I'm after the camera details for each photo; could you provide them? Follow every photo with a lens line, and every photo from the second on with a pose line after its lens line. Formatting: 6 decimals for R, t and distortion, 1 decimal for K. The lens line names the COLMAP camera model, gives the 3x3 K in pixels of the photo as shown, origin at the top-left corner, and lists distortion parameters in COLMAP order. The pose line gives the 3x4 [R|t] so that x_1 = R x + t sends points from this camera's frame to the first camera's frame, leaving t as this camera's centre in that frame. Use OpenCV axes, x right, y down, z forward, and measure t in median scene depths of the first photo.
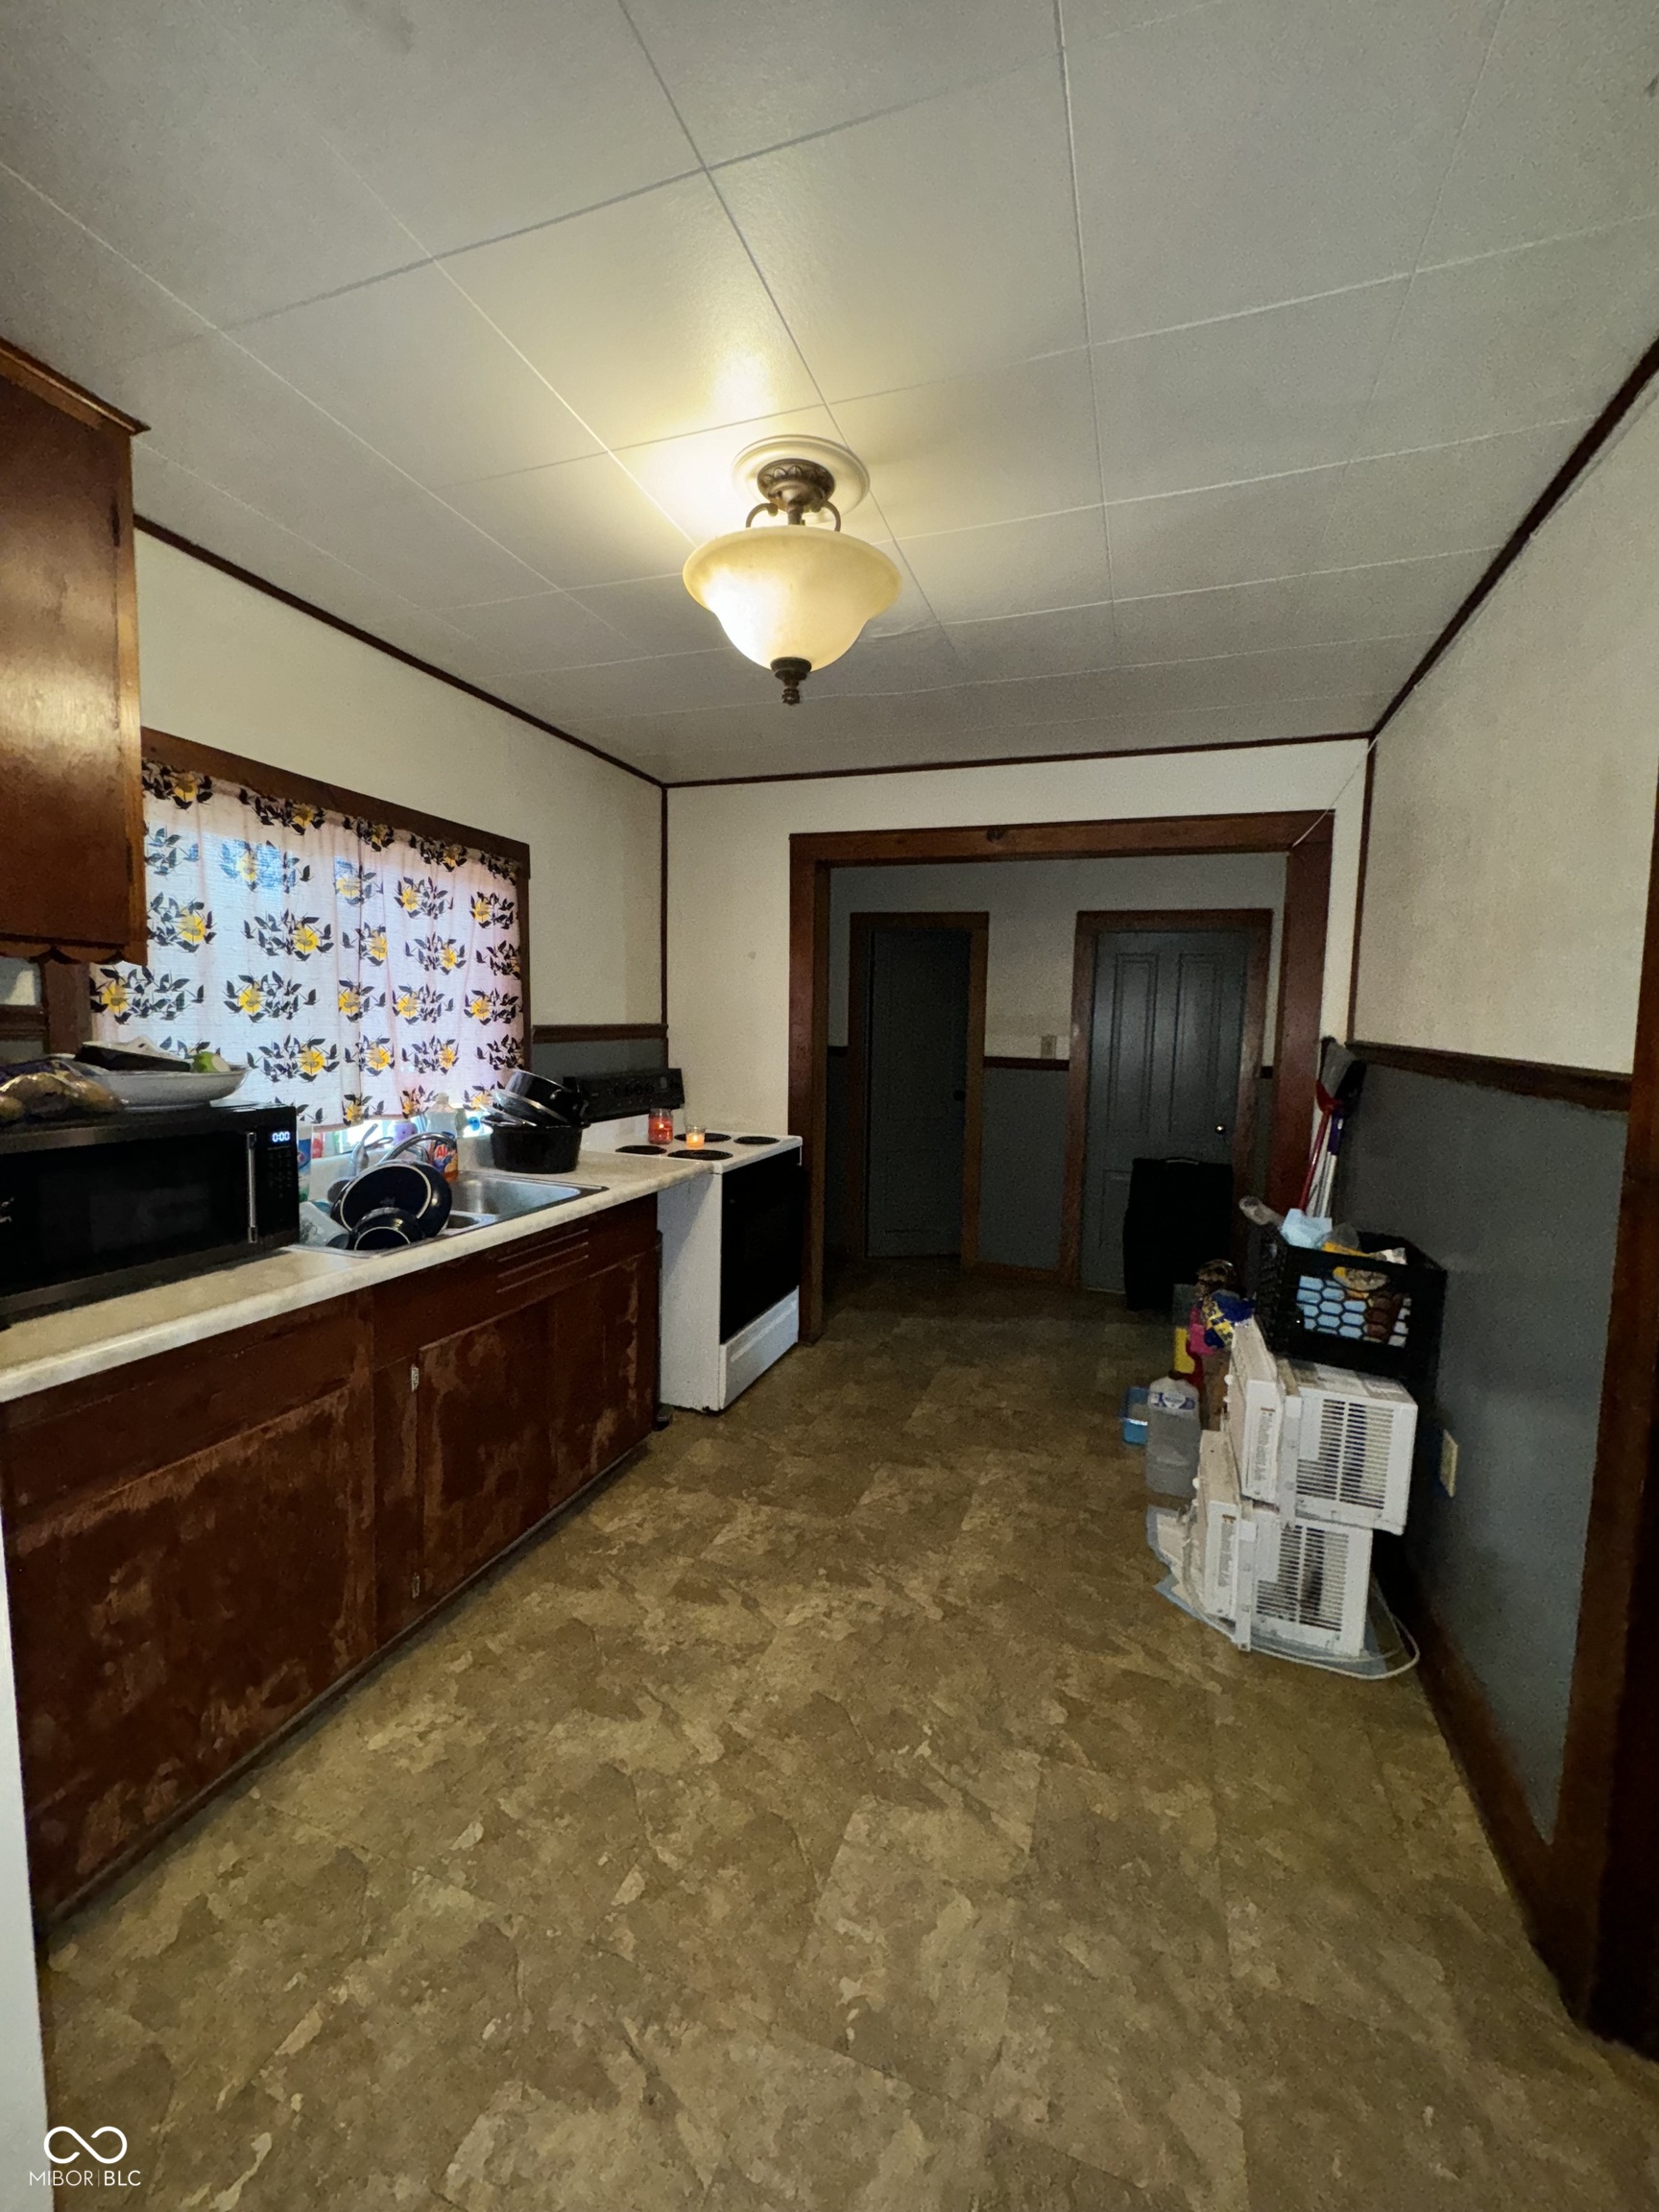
lens RADIAL K [[886.6, 0, 848.6], [0, 886.6, 1115.7], [0, 0, 1]] dist [-0.000115, 0.000125]
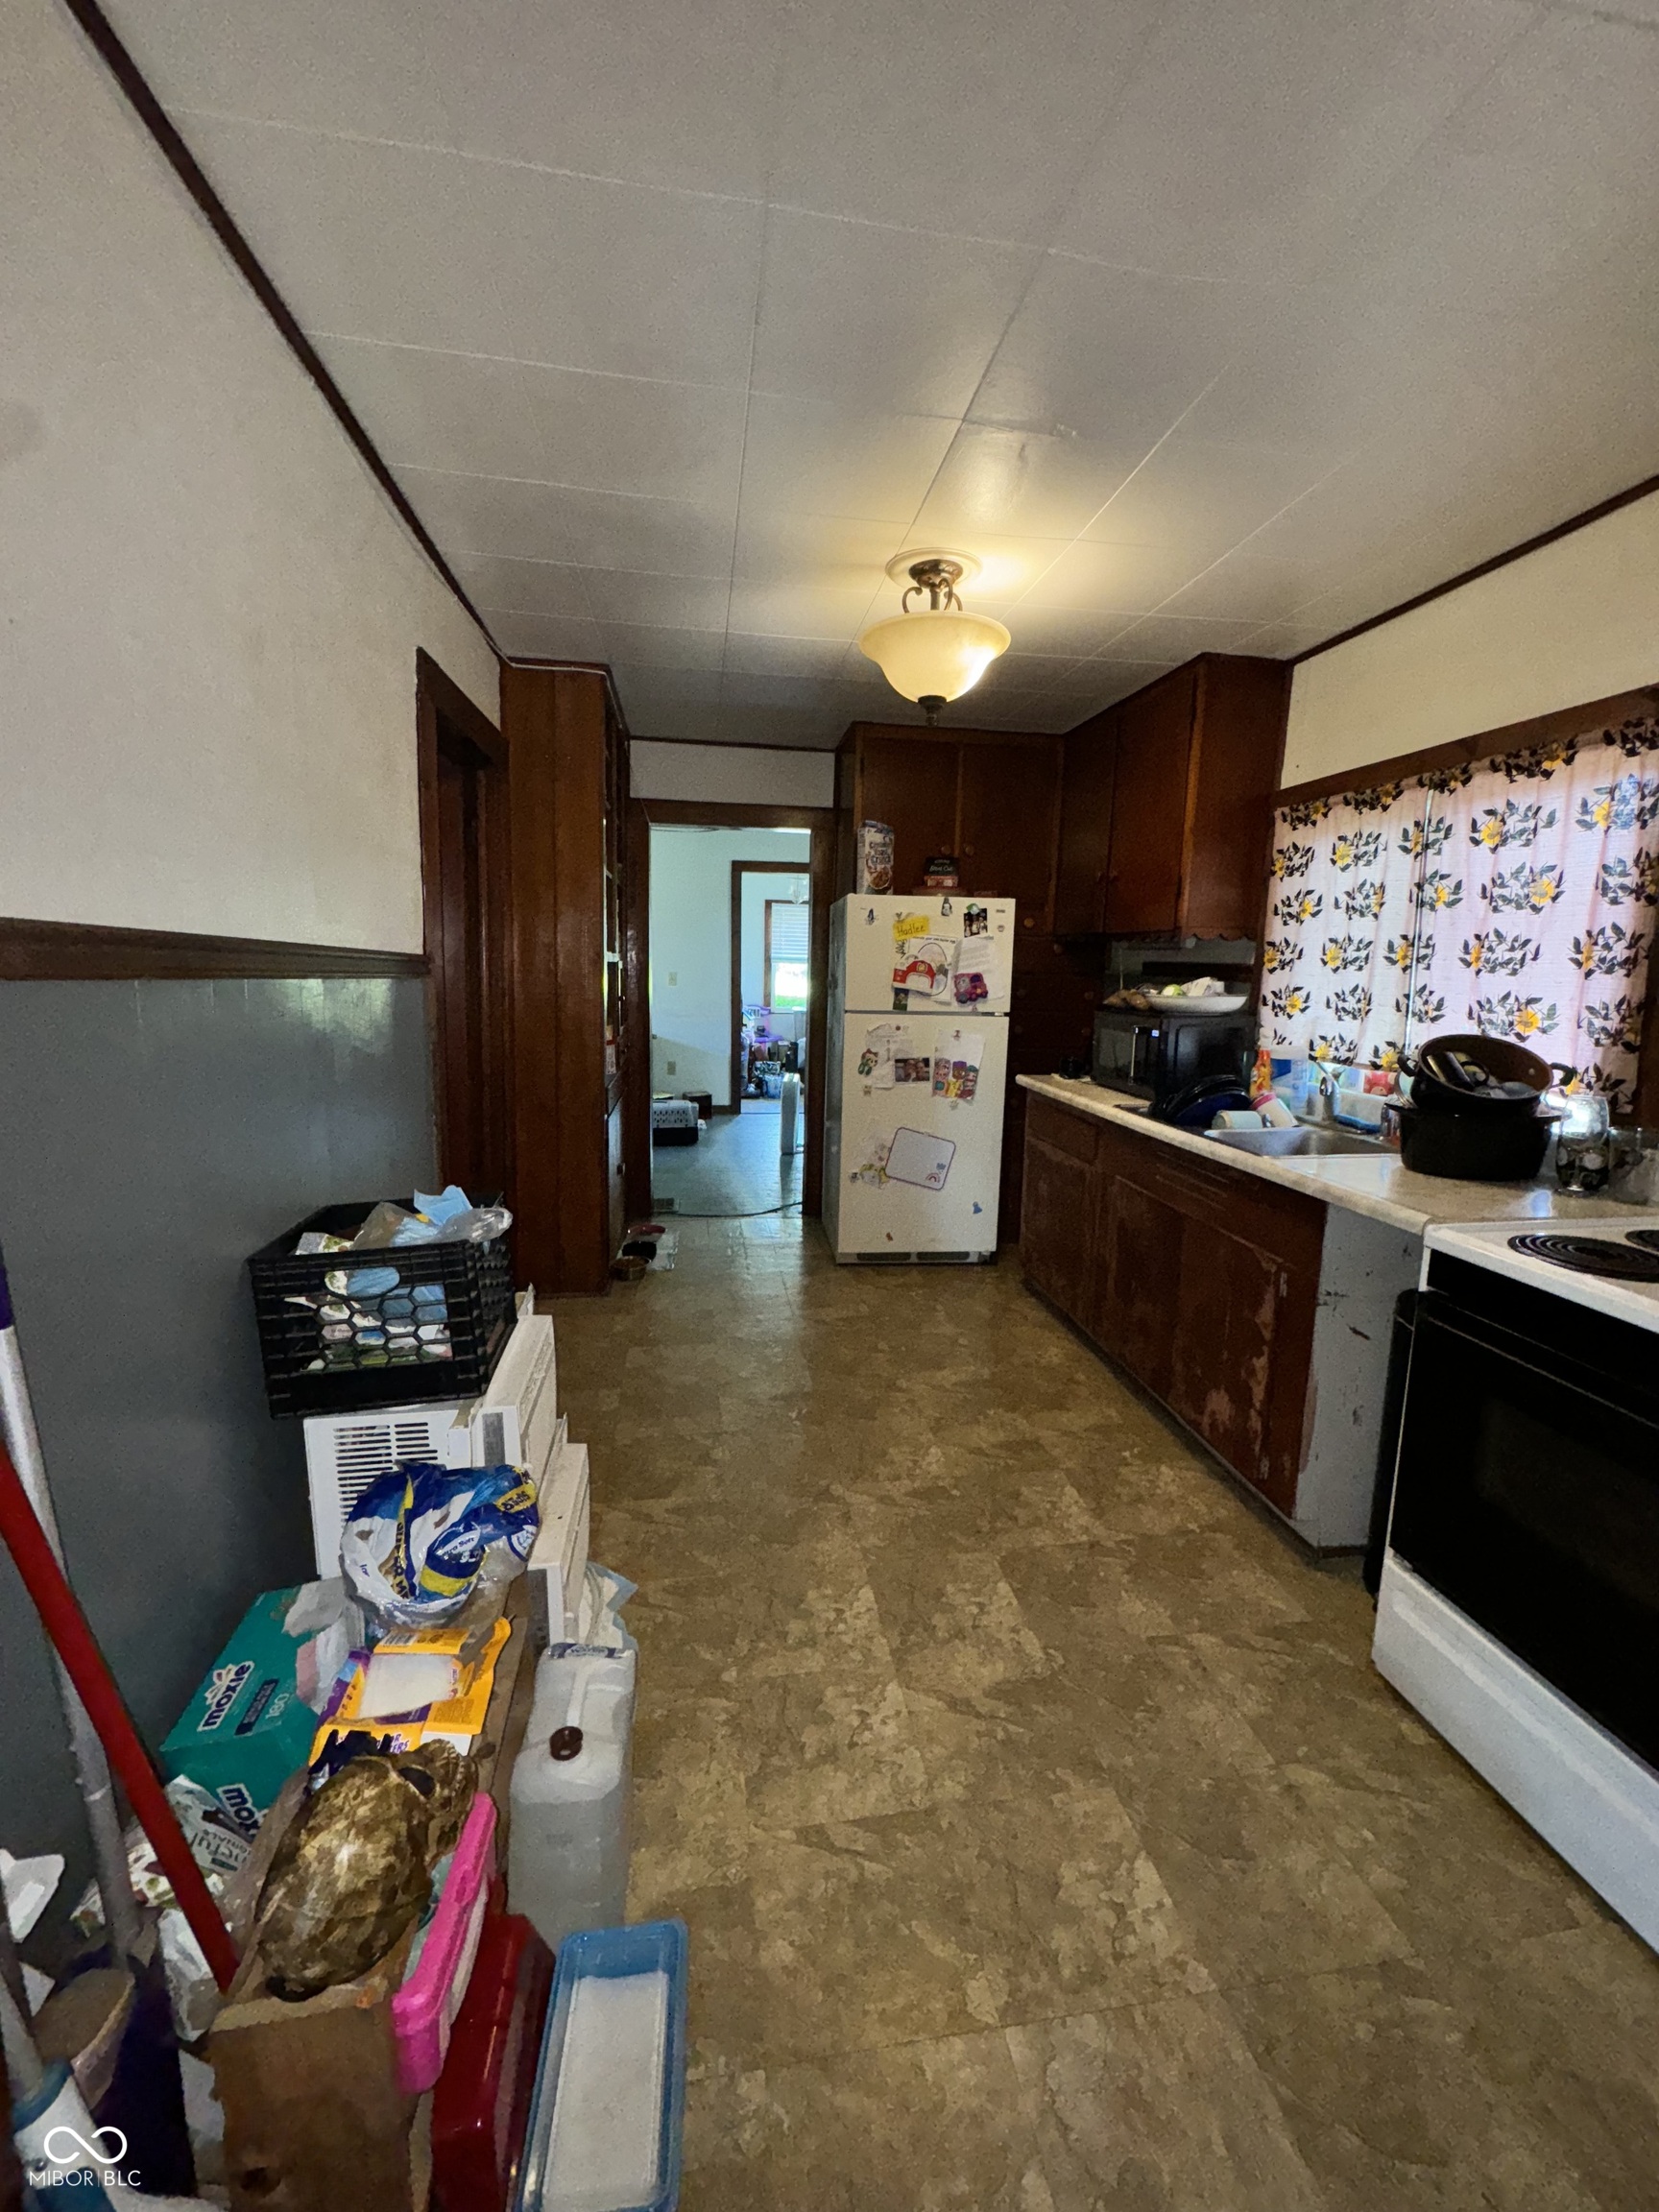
lens RADIAL K [[896.3, 0, 829.5], [0, 896.3, 1106.0], [0, 0, 1]] dist [0.056364, 0.000004]
pose [[-0.886134, 0.030554, -0.462420, 0.546128], [-0.091451, 0.966674, 0.239118, -0.149910], [0.454315, 0.254180, -0.853809, 1.638453]]
